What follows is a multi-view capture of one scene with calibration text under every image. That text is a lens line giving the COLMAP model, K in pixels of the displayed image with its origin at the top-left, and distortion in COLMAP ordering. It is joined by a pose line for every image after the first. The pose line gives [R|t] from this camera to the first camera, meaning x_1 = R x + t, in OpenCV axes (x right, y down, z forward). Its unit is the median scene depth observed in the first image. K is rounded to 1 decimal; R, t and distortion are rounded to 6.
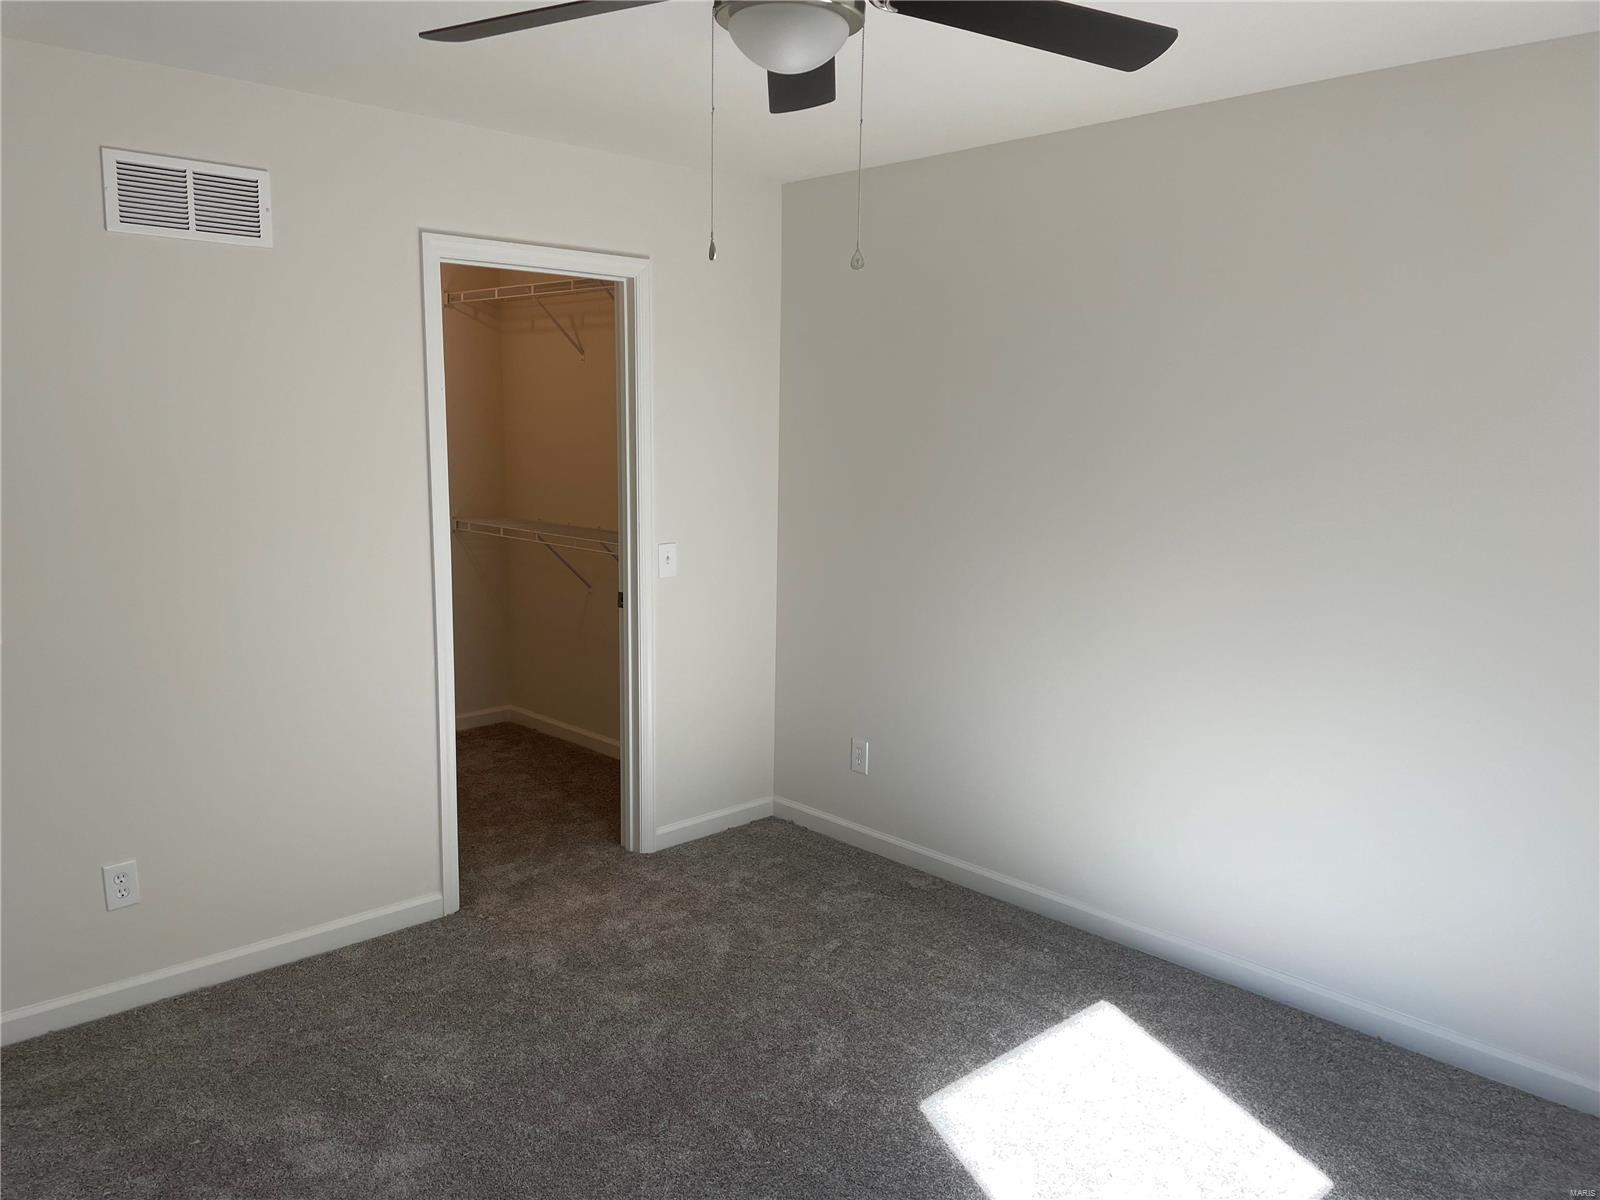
lens RADIAL K [[1212.5, 0, 800.0], [0, 1212.5, 600.0], [0, 0, 1]] dist [0.001067, -0.002524]
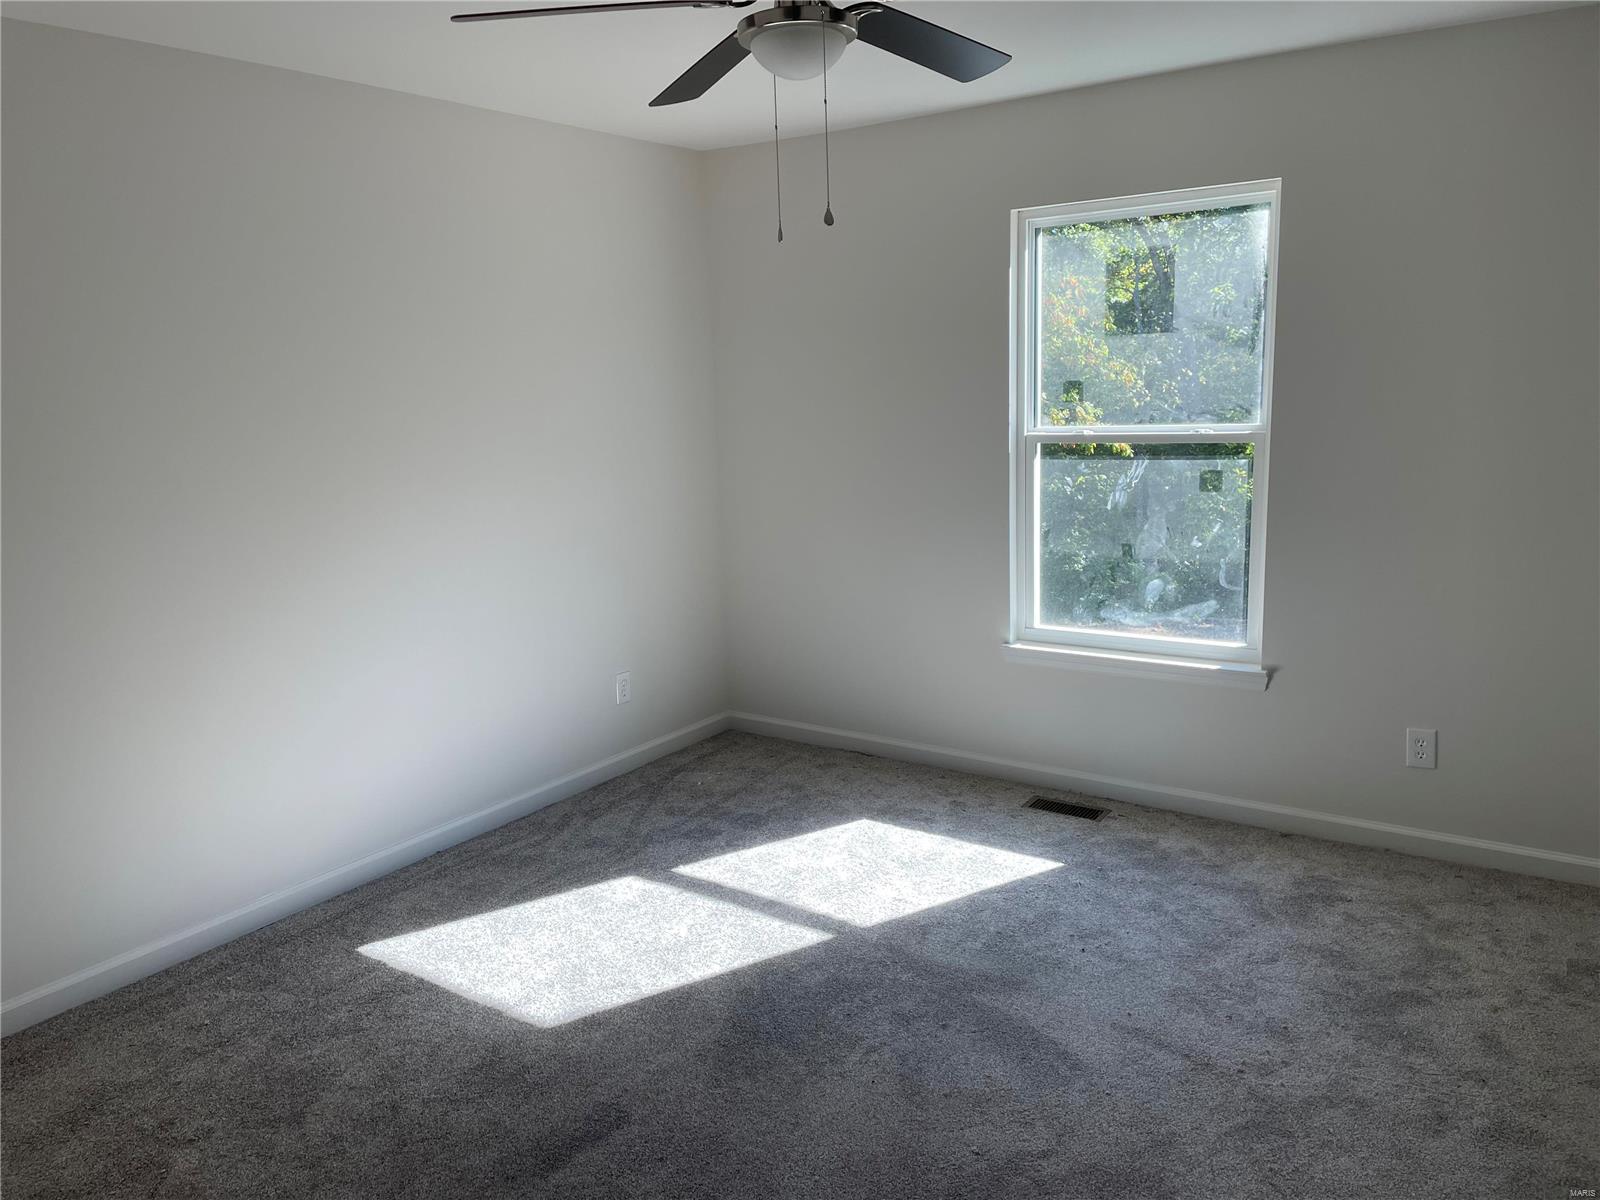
lens RADIAL K [[1212.5, 0, 800.0], [0, 1212.5, 600.0], [0, 0, 1]] dist [0.001067, -0.002524]
pose [[-0.233012, -0.175325, 0.956539, -0.850589], [0.180253, 0.958783, 0.219645, -0.112260], [-0.955623, 0.223599, -0.191805, 0.894950]]
